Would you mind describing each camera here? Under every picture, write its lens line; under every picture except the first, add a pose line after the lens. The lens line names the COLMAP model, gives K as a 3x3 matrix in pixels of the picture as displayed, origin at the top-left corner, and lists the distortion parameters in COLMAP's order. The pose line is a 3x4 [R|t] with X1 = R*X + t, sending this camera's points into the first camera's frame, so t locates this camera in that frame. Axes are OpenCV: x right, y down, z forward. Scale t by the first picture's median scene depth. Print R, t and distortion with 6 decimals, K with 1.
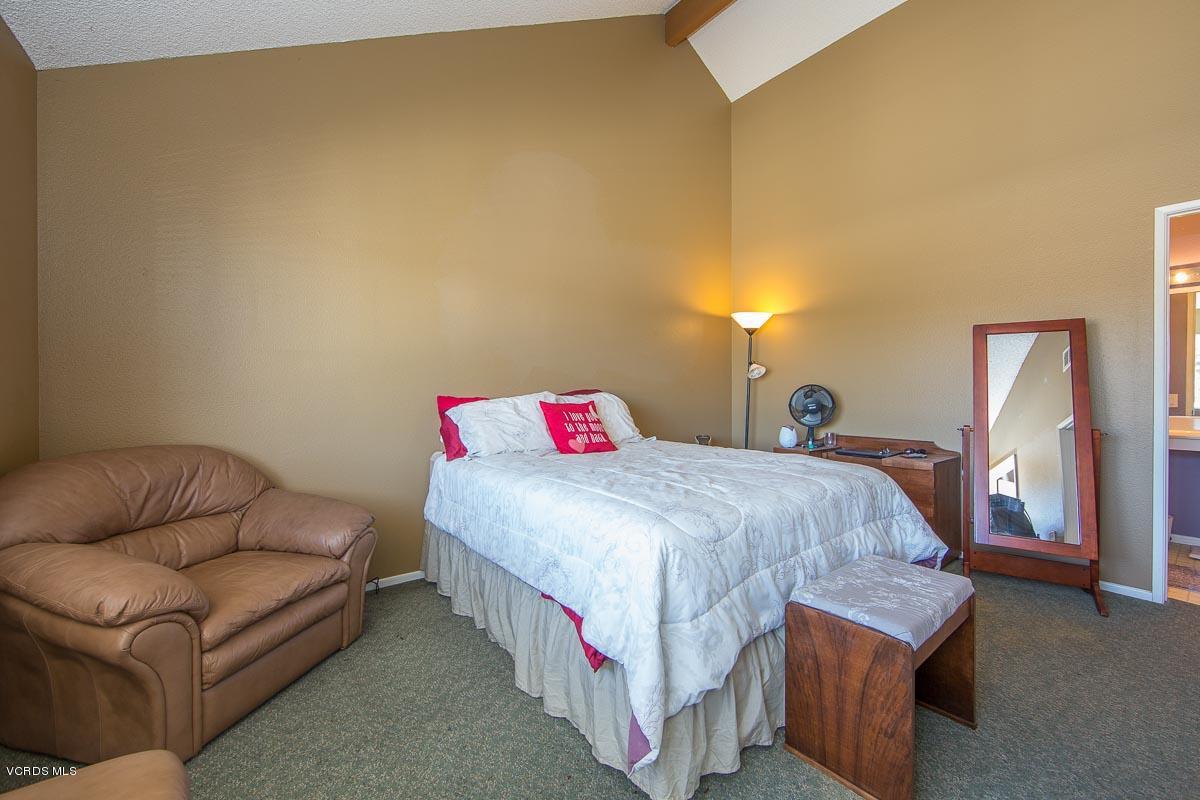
lens RADIAL K [[491.1, 0, 600.0], [0, 491.1, 400.0], [0, 0, 1]] dist [-0.010612, -0.000032]
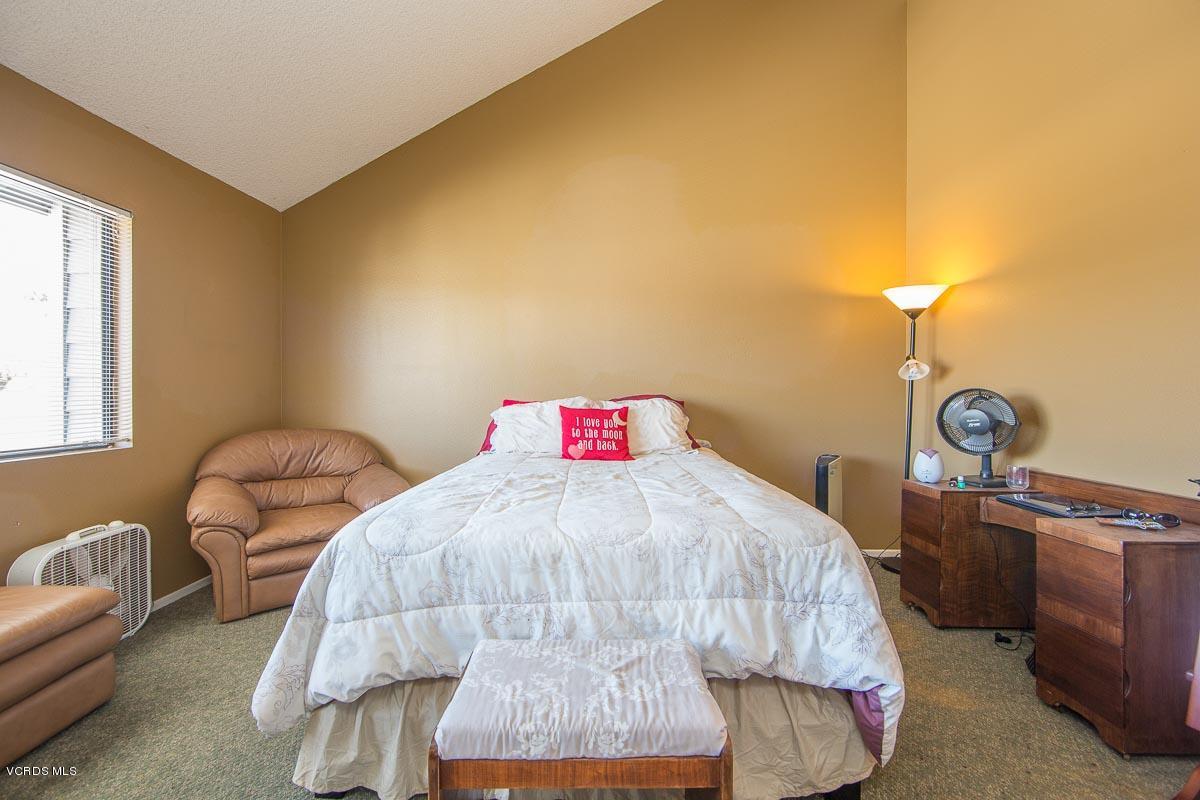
lens RADIAL K [[476.4, 0, 593.1], [0, 476.4, 399.6], [0, 0, 1]] dist [-0.009567, 0.000026]
pose [[0.773844, 0.011026, -0.633280, 0.762345], [-0.015747, 0.999874, -0.001833, -0.013716], [0.633181, 0.011390, 0.773920, 0.356162]]
